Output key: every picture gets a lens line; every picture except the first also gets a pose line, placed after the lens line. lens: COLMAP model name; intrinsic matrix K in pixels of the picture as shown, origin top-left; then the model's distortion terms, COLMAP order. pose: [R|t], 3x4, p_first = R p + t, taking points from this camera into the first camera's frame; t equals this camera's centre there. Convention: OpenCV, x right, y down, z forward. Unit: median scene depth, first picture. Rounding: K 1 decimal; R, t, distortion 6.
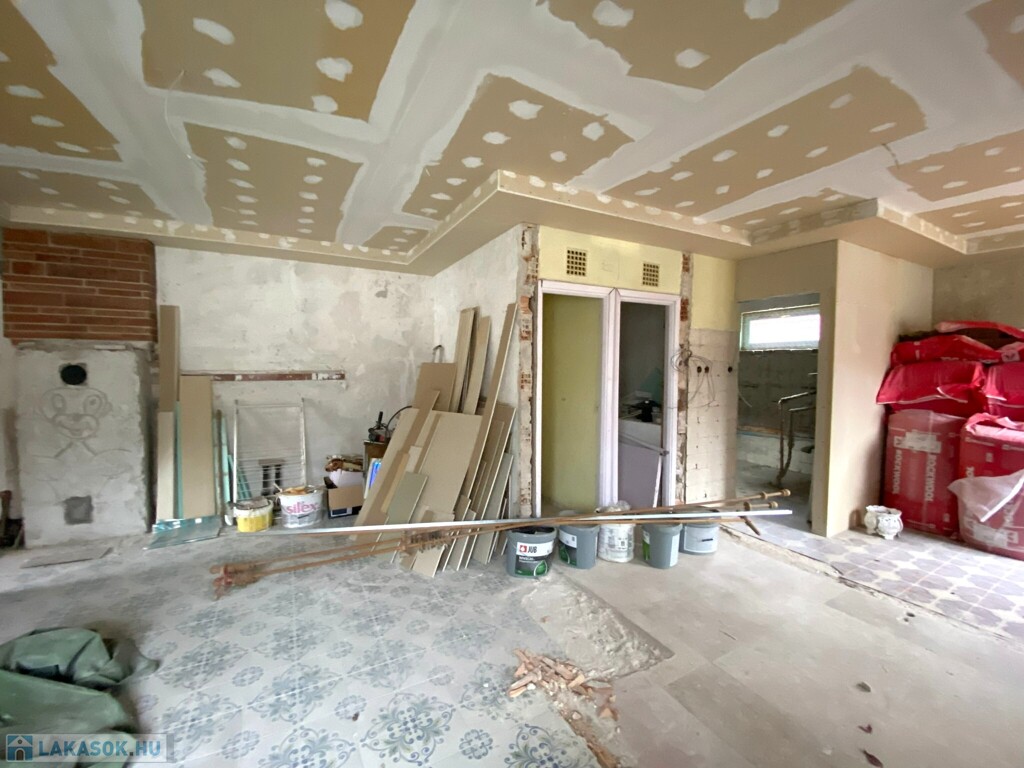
lens RADIAL K [[413.5, 0, 507.6], [0, 413.5, 383.3], [0, 0, 1]] dist [0.033586, -0.027064]
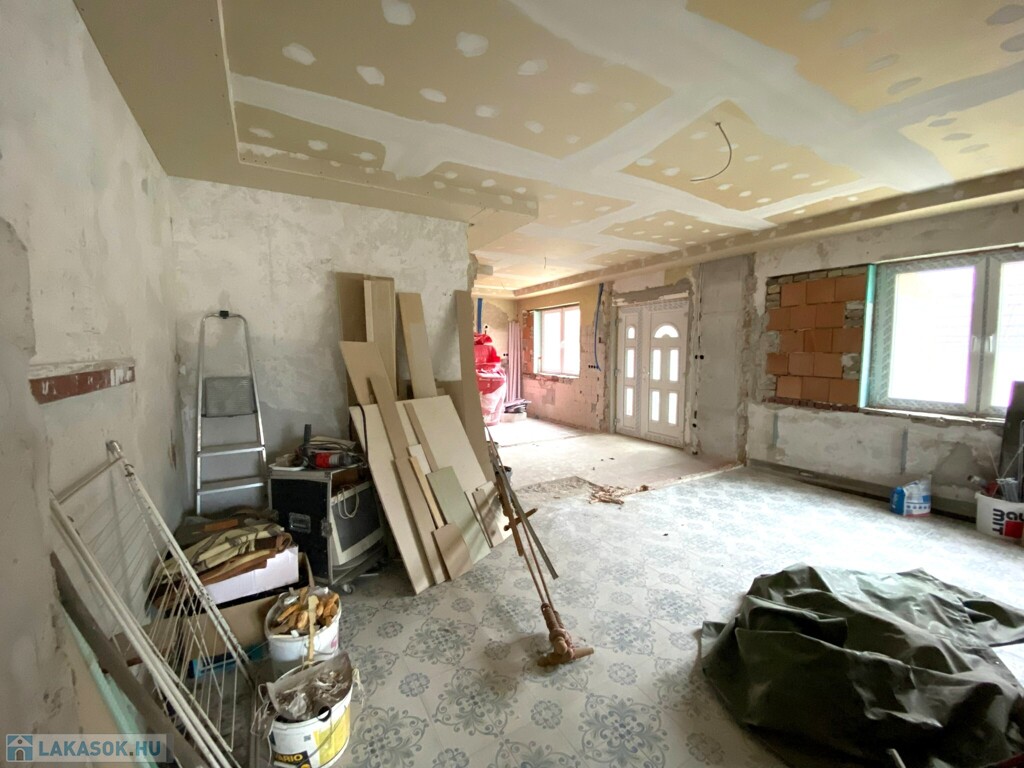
lens RADIAL K [[413.5, 0, 507.6], [0, 413.5, 383.3], [0, 0, 1]] dist [0.033586, -0.027064]
pose [[-0.034383, -0.085690, 0.995728, -1.134852], [0.049778, 0.994934, 0.087340, -0.032304], [-0.998168, 0.052569, -0.029944, 0.920637]]
